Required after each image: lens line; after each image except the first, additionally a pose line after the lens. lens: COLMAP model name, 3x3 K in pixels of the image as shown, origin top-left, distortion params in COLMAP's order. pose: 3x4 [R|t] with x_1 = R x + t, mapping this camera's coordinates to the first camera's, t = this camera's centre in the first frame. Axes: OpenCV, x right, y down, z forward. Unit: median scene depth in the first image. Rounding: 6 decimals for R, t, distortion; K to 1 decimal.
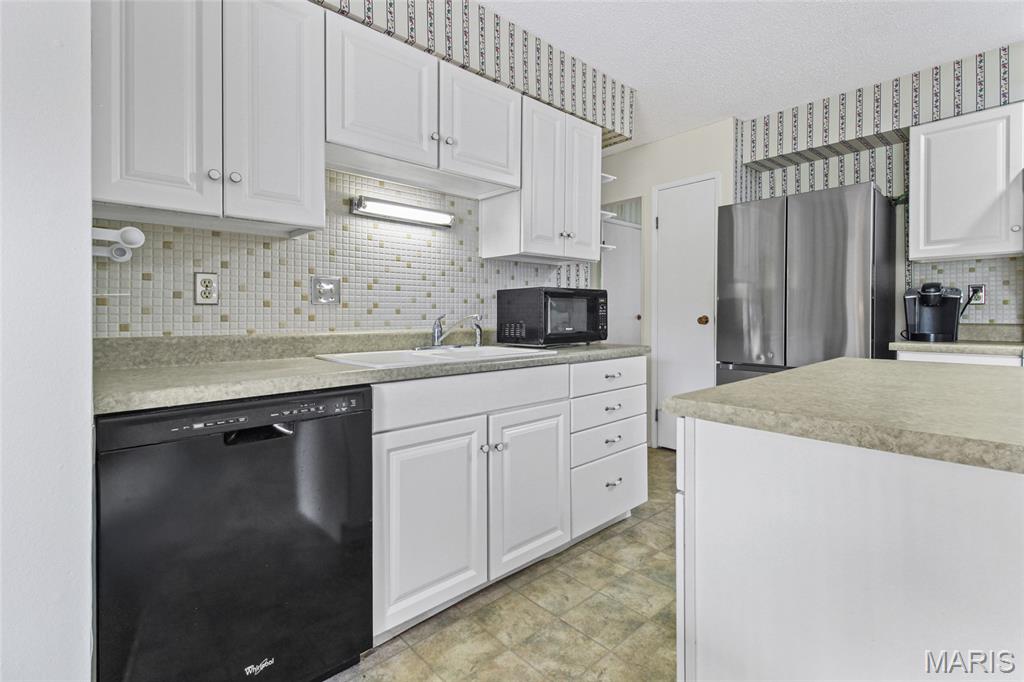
lens RADIAL K [[462.7, 0, 511.6], [0, 462.7, 313.5], [0, 0, 1]] dist [0.001907, 0.000253]
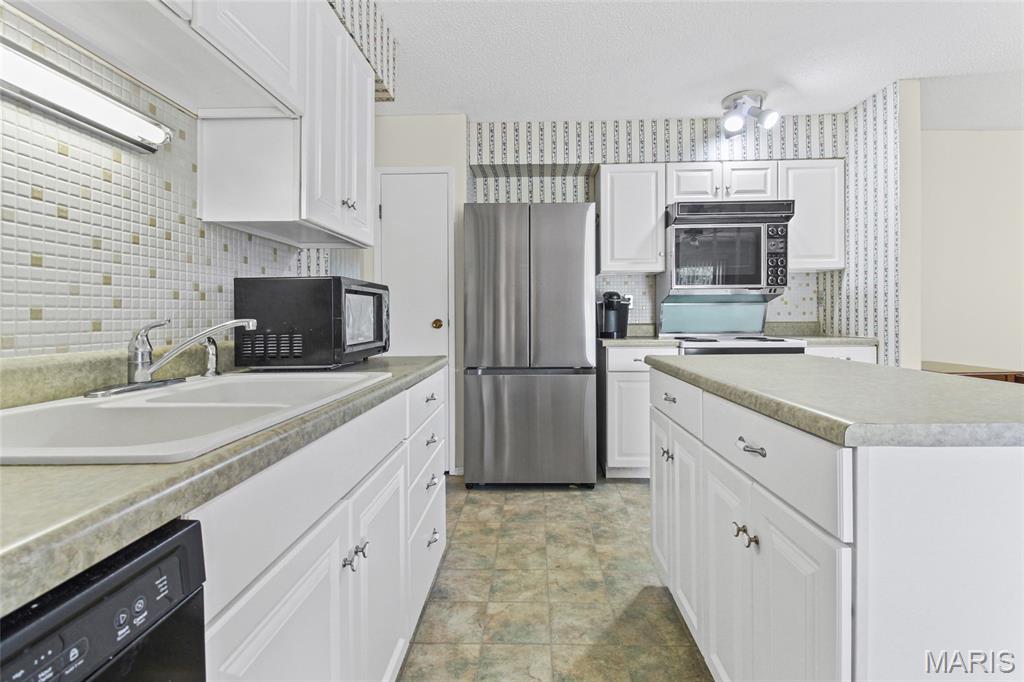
lens RADIAL K [[477.4, 0, 524.1], [0, 477.4, 315.3], [0, 0, 1]] dist [0.006698, -0.011080]
pose [[0.692013, -0.000909, 0.721884, -0.219753], [0.004207, 0.999987, -0.002773, 0.000618], [-0.721873, 0.004956, 0.692008, 0.310385]]
